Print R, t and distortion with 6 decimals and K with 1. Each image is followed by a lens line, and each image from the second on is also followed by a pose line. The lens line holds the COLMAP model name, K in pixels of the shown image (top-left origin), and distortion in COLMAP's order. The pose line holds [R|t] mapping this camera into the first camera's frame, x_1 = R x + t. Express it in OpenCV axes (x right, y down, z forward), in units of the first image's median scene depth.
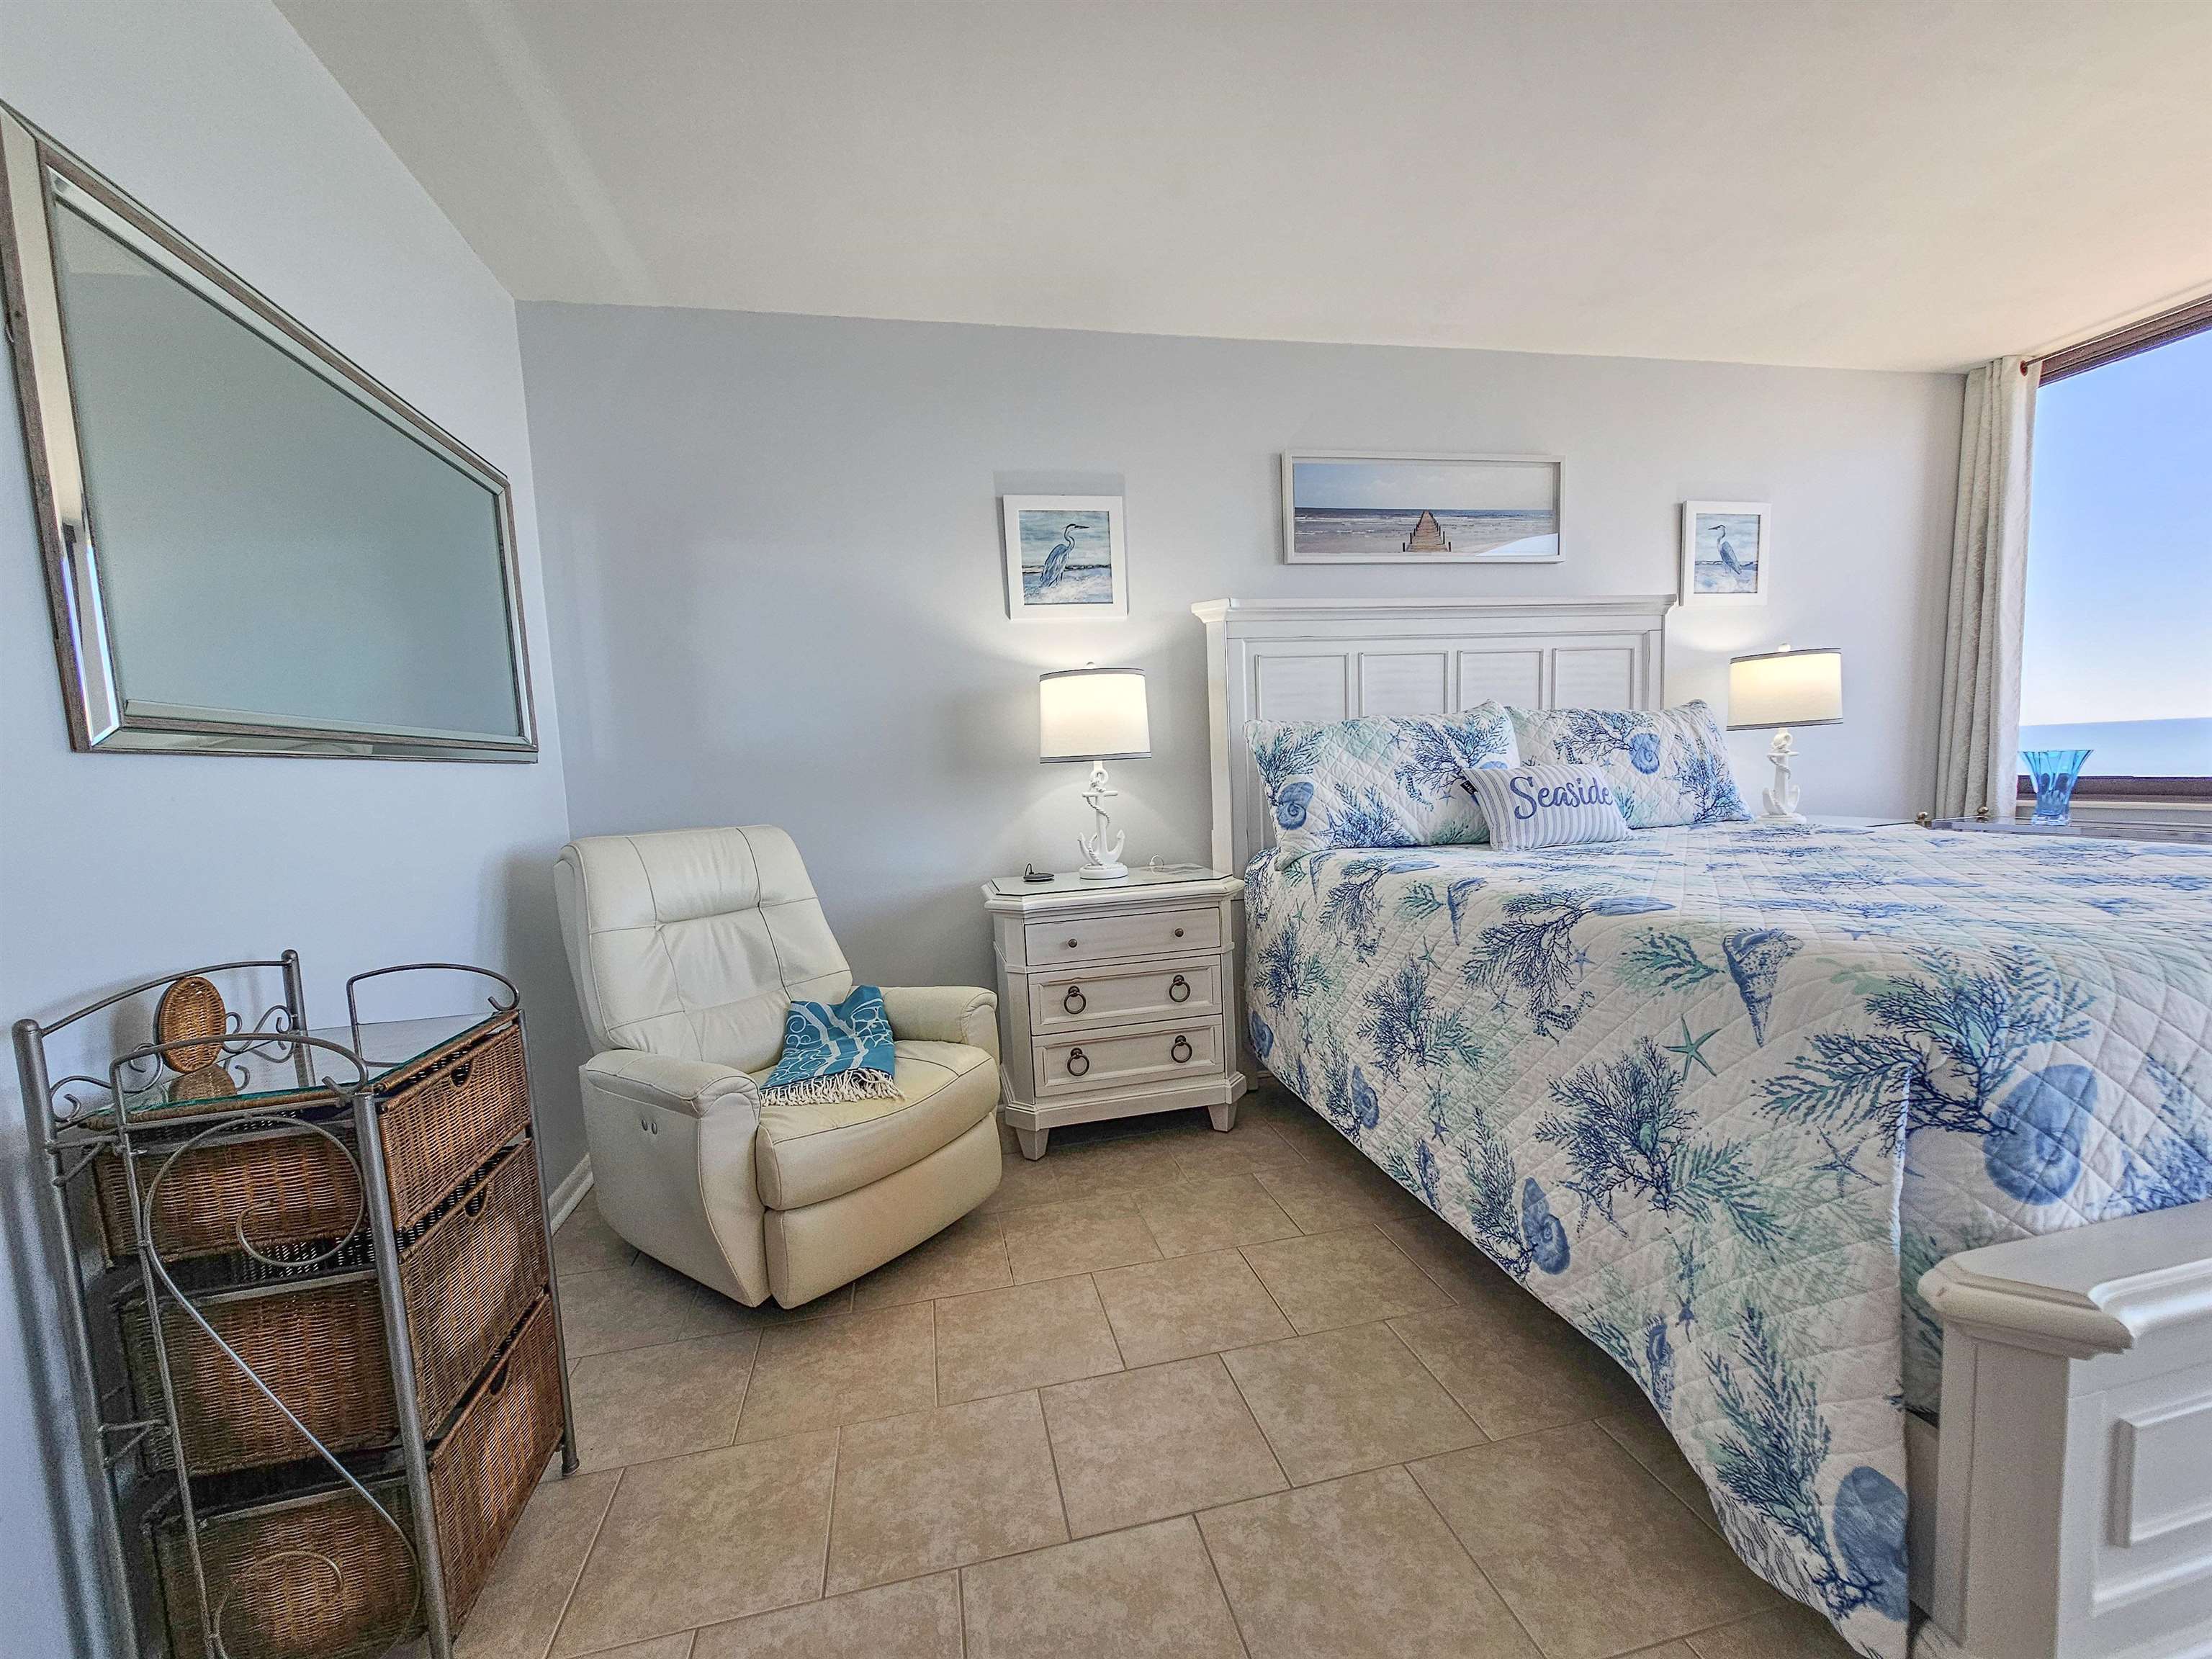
lens RADIAL K [[902.5, 0, 1108.6], [0, 902.5, 850.4], [0, 0, 1]] dist [-0.003239, 0.002048]
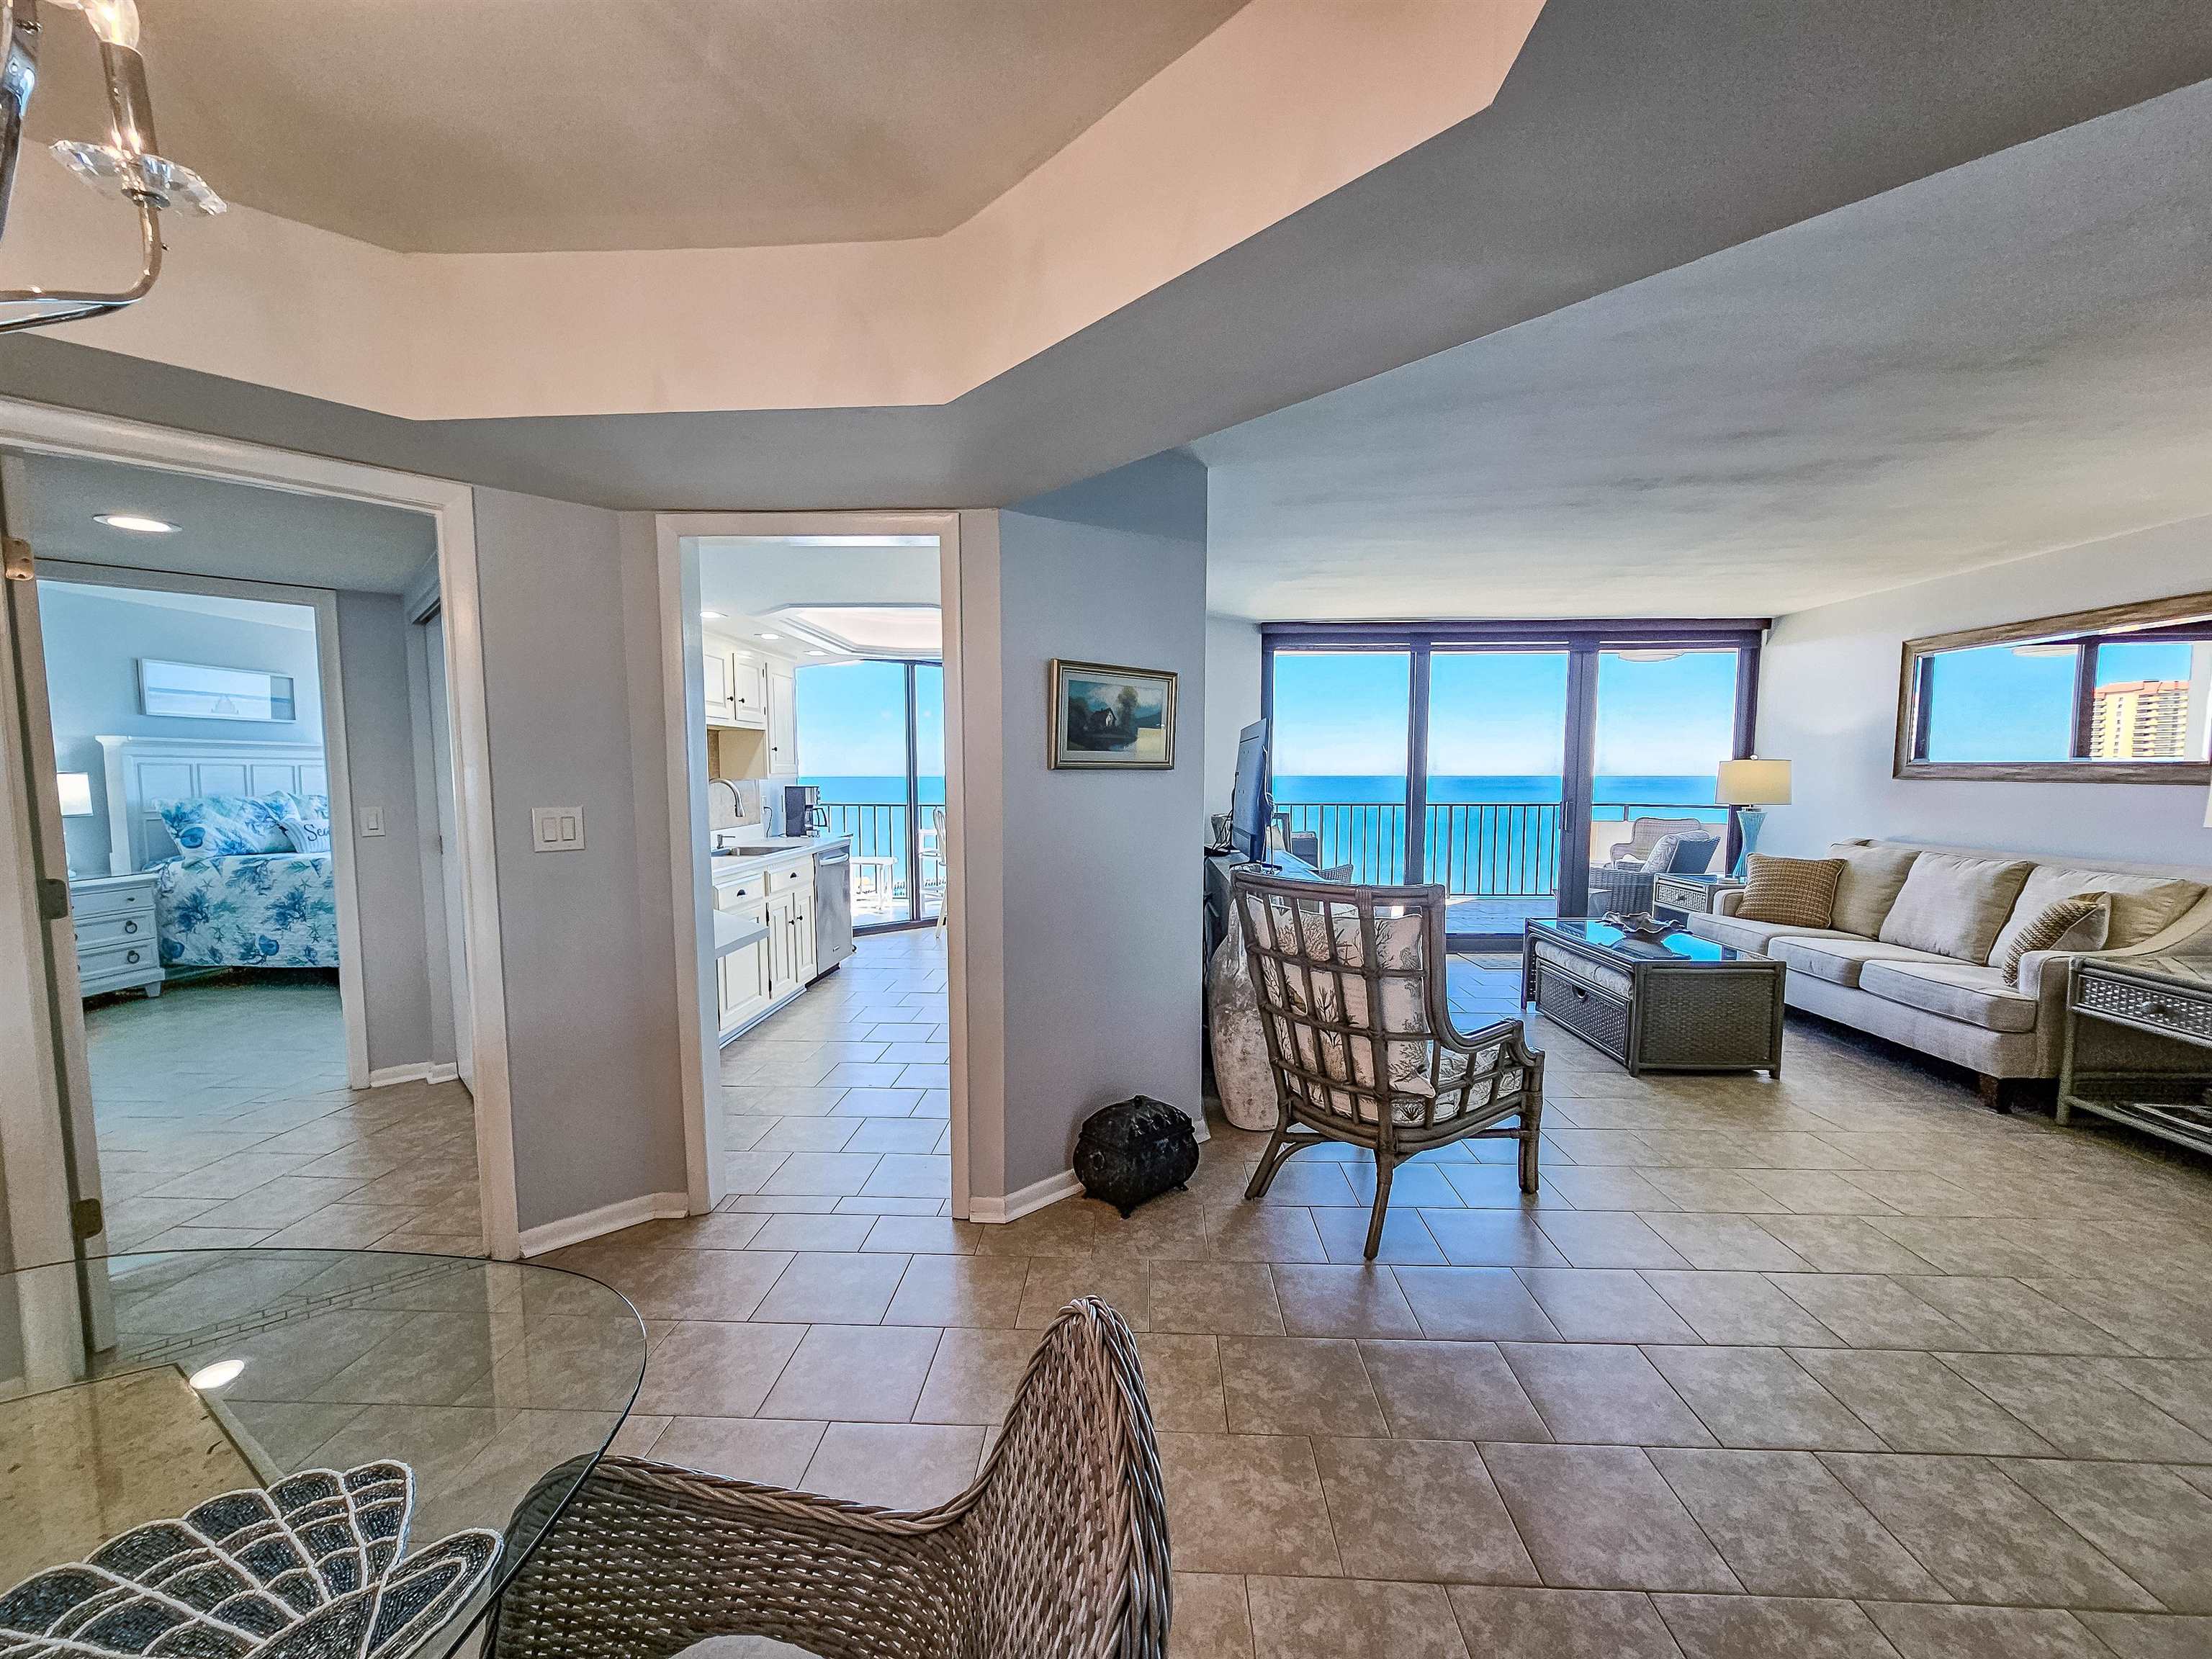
lens RADIAL K [[902.5, 0, 1108.6], [0, 902.5, 850.4], [0, 0, 1]] dist [-0.003239, 0.002048]
pose [[0.250274, -0.032913, 0.967615, -1.476158], [0.076902, 0.996940, 0.014020, 0.132383], [-0.965116, 0.070903, 0.252040, -1.851068]]
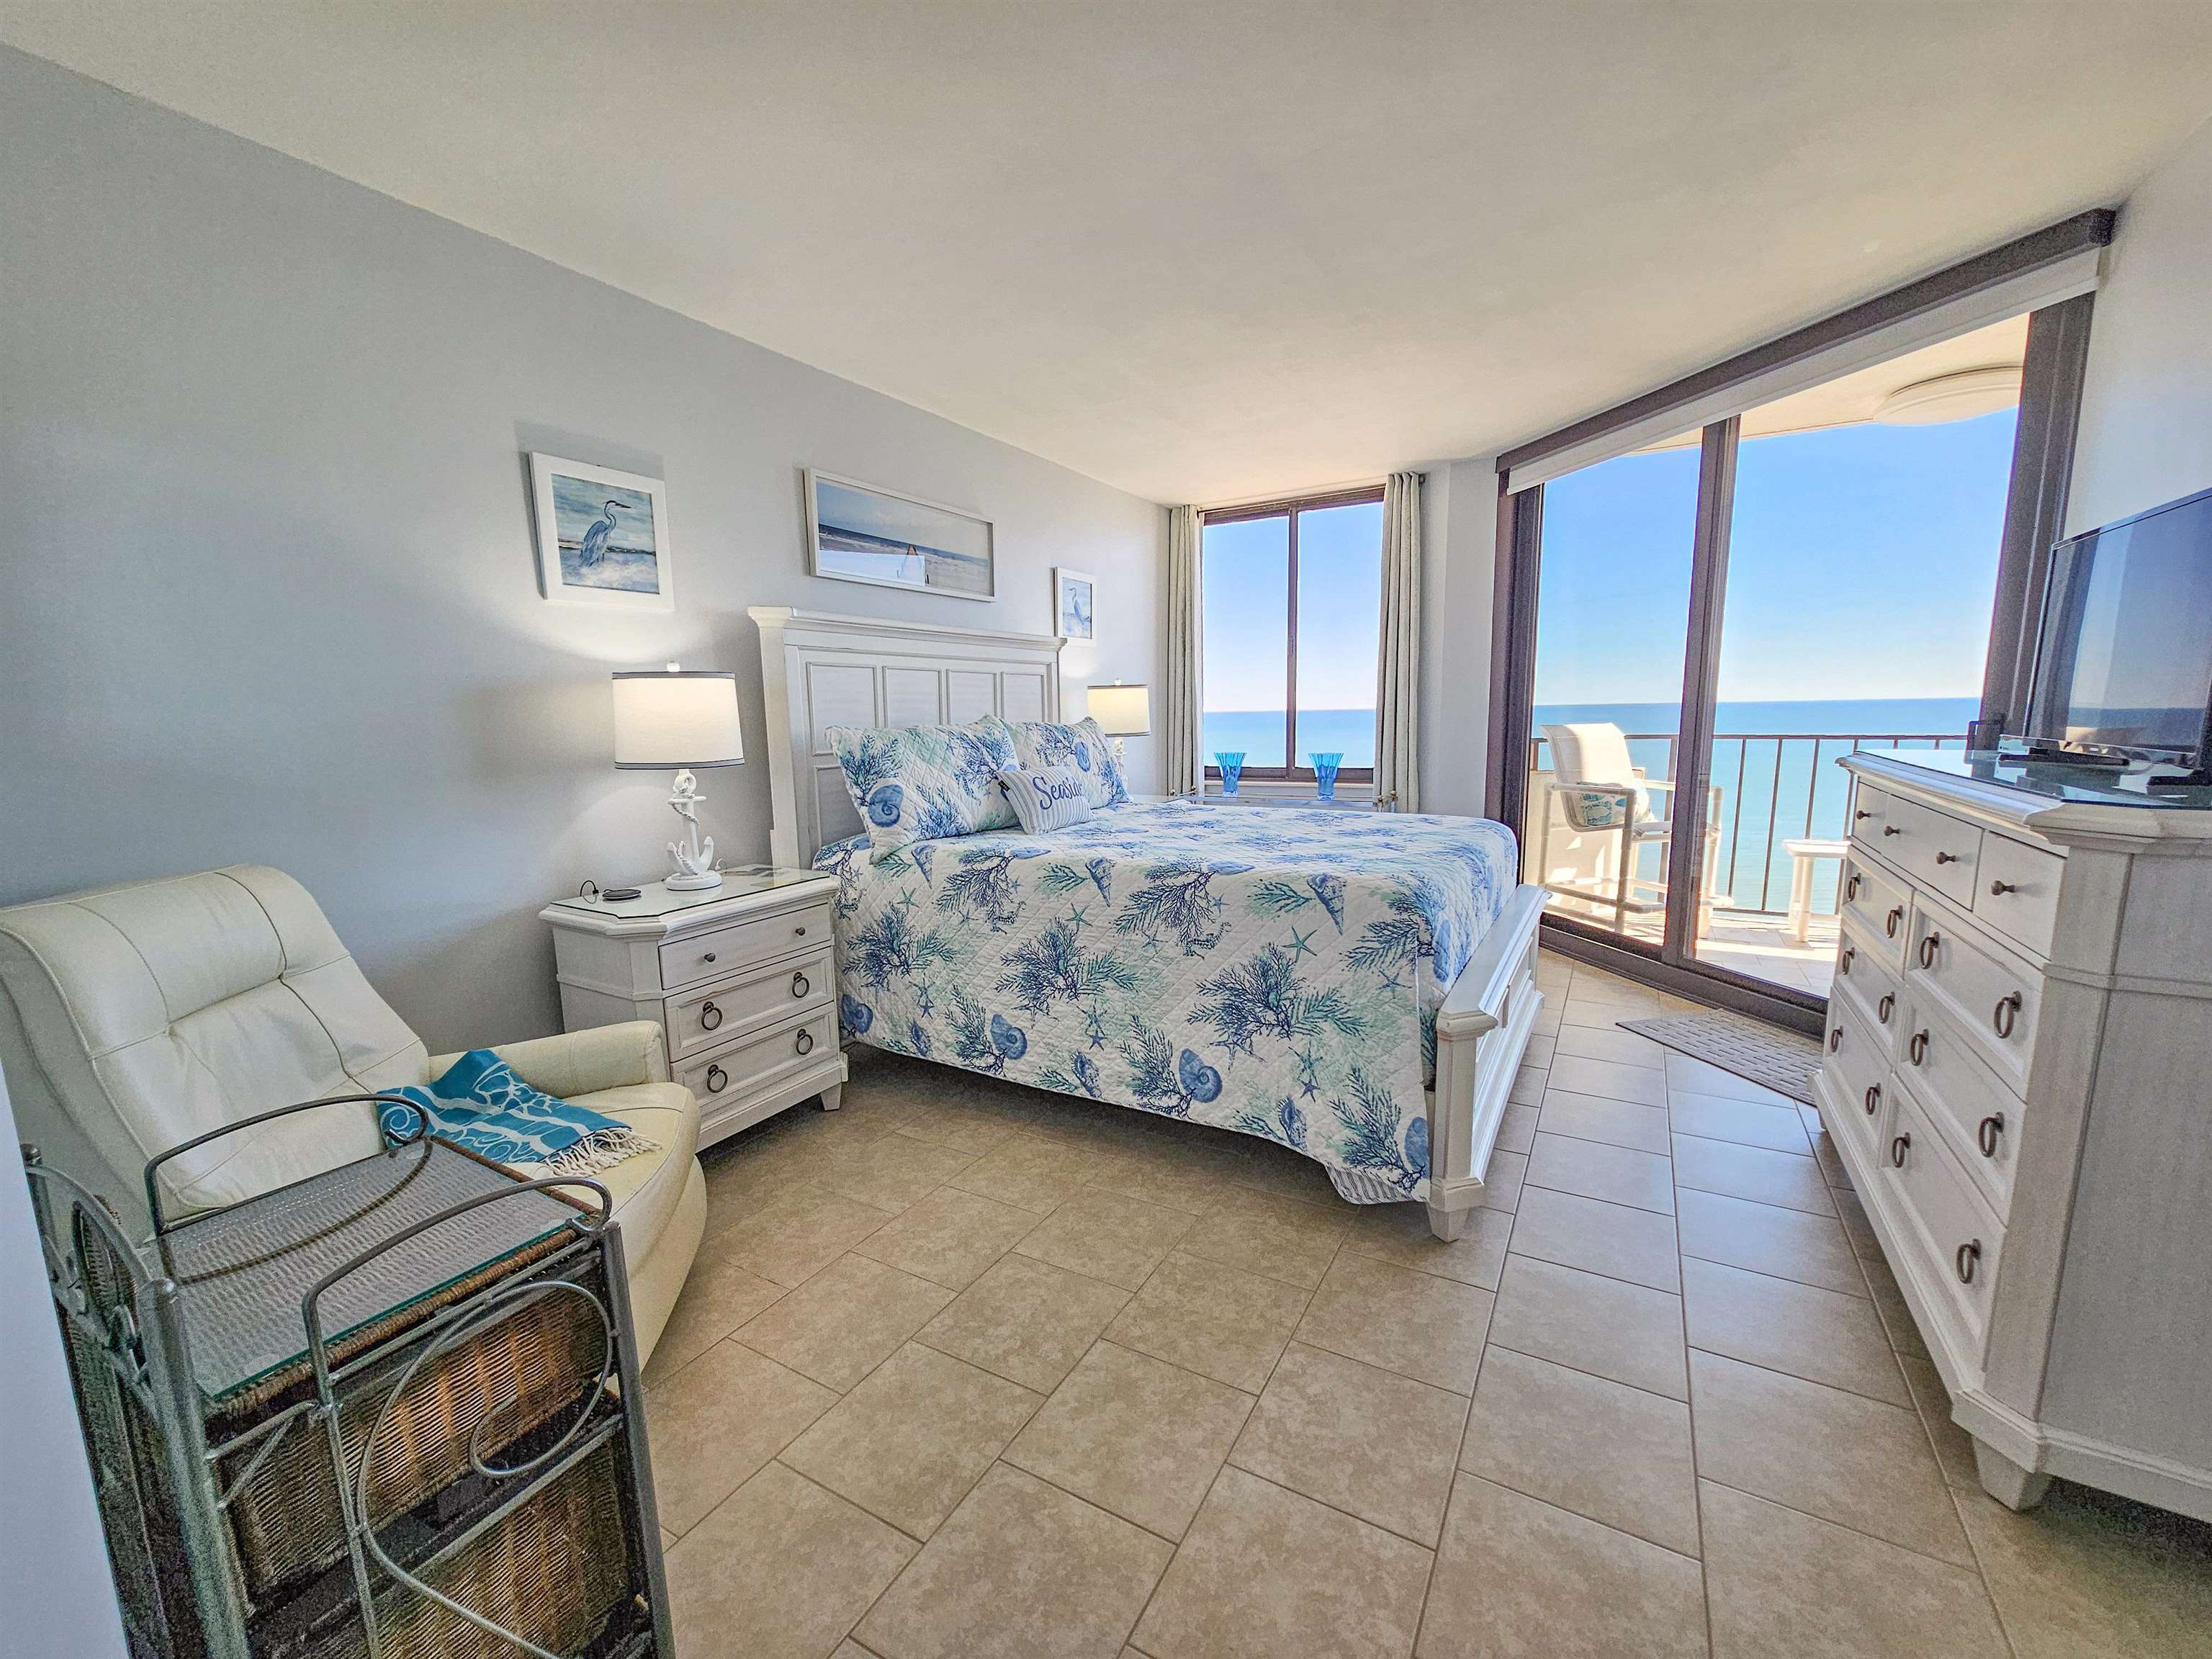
lens RADIAL K [[902.5, 0, 1108.6], [0, 902.5, 850.4], [0, 0, 1]] dist [-0.003239, 0.002048]
pose [[0.674051, -0.076964, 0.734664, -0.474431], [0.053483, 0.997032, 0.055379, -0.044511], [-0.736746, 0.001964, 0.676167, 0.032825]]
